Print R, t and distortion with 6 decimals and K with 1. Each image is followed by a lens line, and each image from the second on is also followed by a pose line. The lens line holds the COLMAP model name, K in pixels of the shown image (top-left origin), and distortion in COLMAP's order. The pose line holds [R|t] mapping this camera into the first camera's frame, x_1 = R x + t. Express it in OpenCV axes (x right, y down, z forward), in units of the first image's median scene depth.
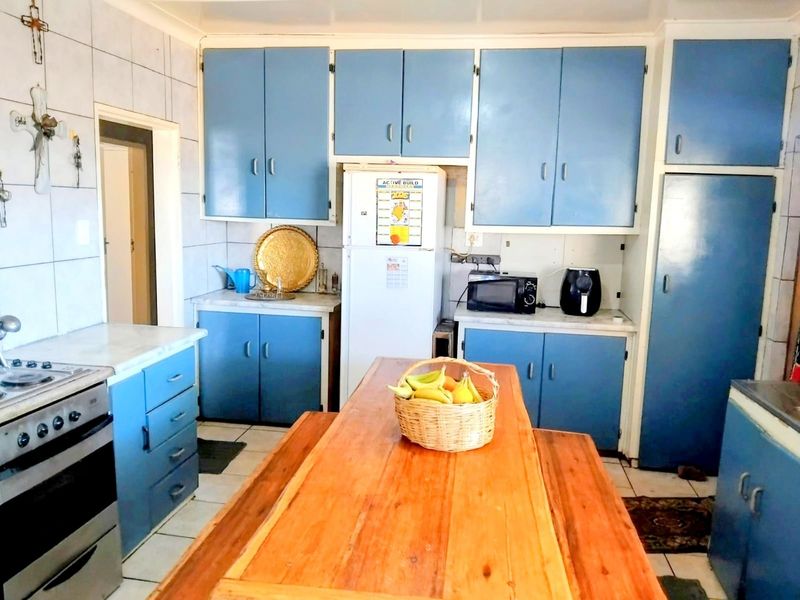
lens RADIAL K [[635.1, 0, 401.8], [0, 635.1, 295.2], [0, 0, 1]] dist [0.032748, -0.017729]
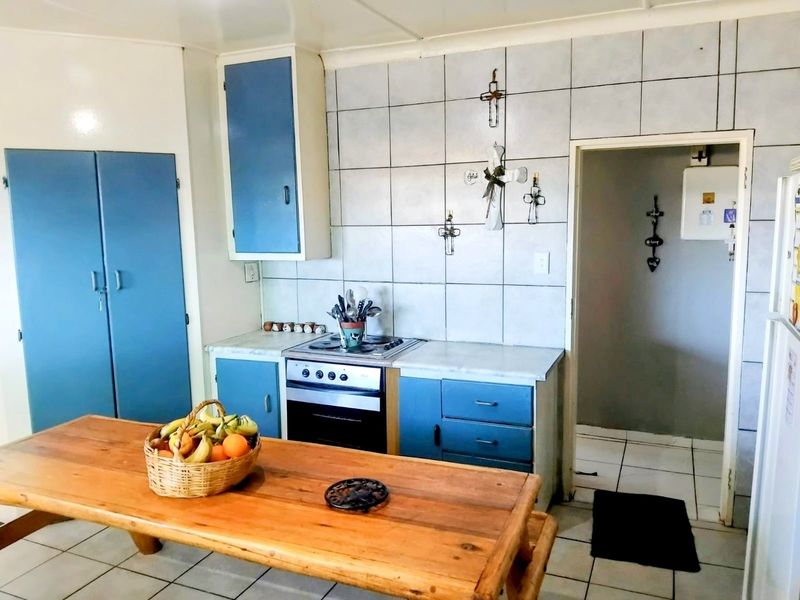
lens RADIAL K [[635.1, 0, 402.8], [0, 635.1, 305.9], [0, 0, 1]] dist [0.032748, -0.017729]
pose [[-0.257841, 0.119986, -0.958708, 0.719156], [-0.126730, 0.979487, 0.156670, -0.189488], [0.957840, 0.161893, -0.237346, 1.181276]]
